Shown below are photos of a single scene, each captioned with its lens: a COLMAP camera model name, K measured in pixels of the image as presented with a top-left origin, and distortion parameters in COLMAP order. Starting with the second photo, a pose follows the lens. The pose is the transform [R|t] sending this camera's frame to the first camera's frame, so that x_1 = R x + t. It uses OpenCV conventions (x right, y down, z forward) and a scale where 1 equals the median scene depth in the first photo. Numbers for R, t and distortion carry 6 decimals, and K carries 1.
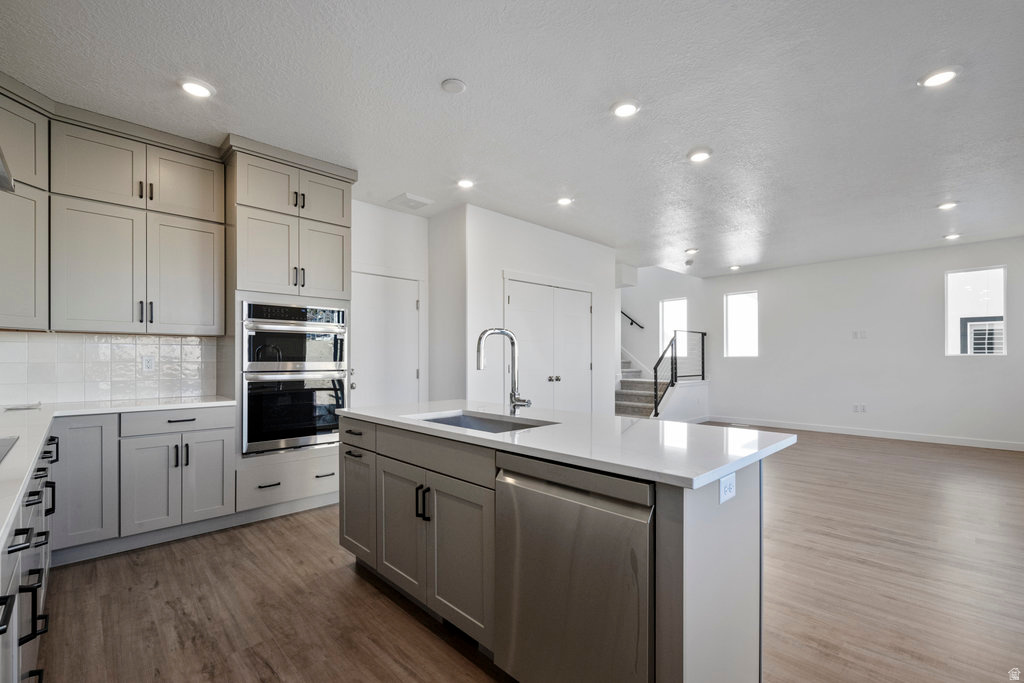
lens RADIAL K [[449.3, 0, 516.5], [0, 449.3, 346.5], [0, 0, 1]] dist [0.002553, -0.000310]
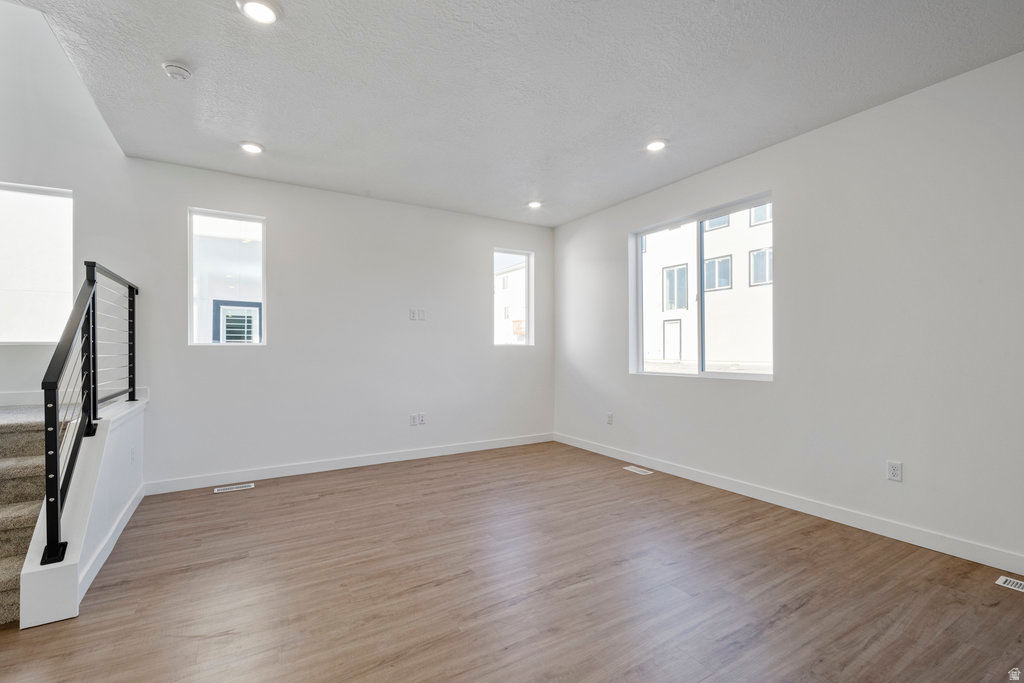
lens RADIAL K [[449.3, 0, 510.8], [0, 449.3, 350.2], [0, 0, 1]] dist [0.002553, -0.000310]
pose [[0.234364, -0.001641, 0.972148, 0.105855], [-0.025111, 0.999655, 0.007742, 0.018461], [-0.971825, -0.026226, 0.234242, 0.650751]]
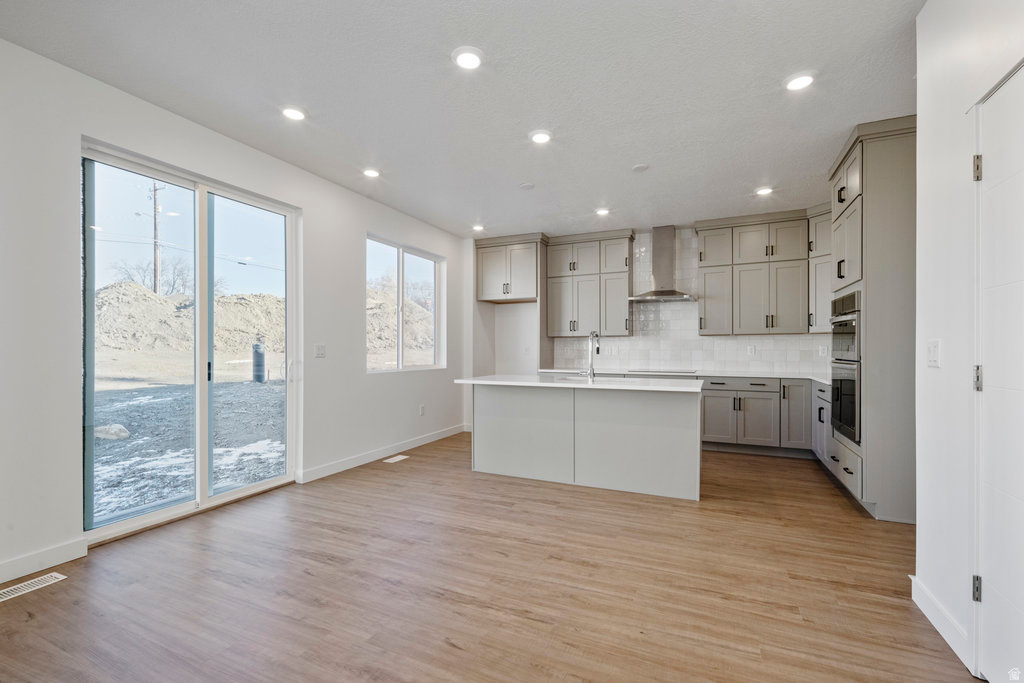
lens RADIAL K [[449.3, 0, 512.6], [0, 449.3, 347.9], [0, 0, 1]] dist [0.002553, -0.000310]
pose [[-0.933979, -0.000022, -0.357327, 0.273874], [0.010508, 0.999566, -0.027527, 0.021698], [0.357173, -0.029464, -0.933574, 0.778442]]
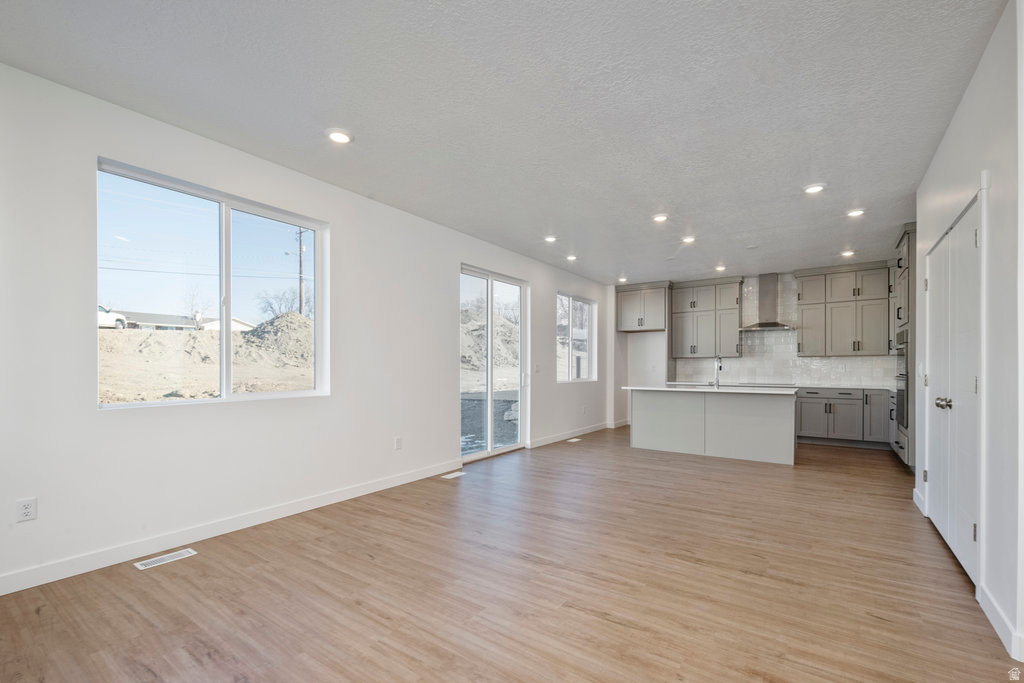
lens RADIAL K [[449.3, 0, 513.5], [0, 449.3, 368.2], [0, 0, 1]] dist [0.002553, -0.000310]
pose [[-0.983817, 0.000615, -0.179172, 0.500941], [0.004972, 0.999703, -0.023871, 0.028865], [0.179104, -0.024376, -0.983528, 1.044367]]
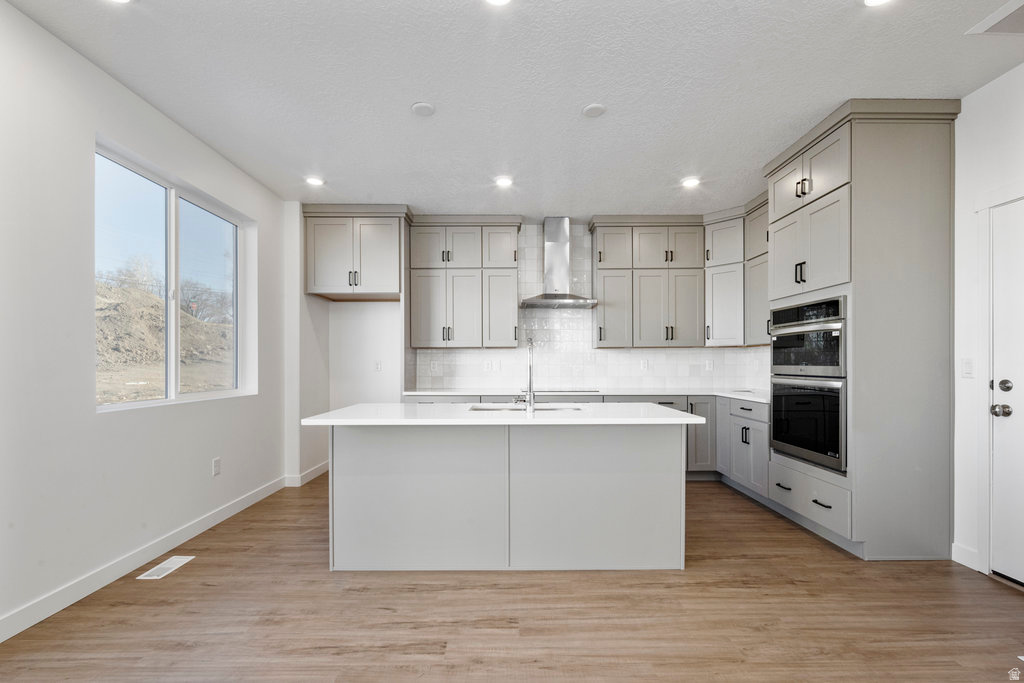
lens RADIAL K [[449.3, 0, 515.2], [0, 449.3, 362.9], [0, 0, 1]] dist [0.002553, -0.000310]
pose [[-0.692911, 0.000958, -0.721023, 0.264240], [0.021923, 0.999565, -0.019740, 0.015368], [0.720690, -0.029485, -0.692630, 0.554930]]
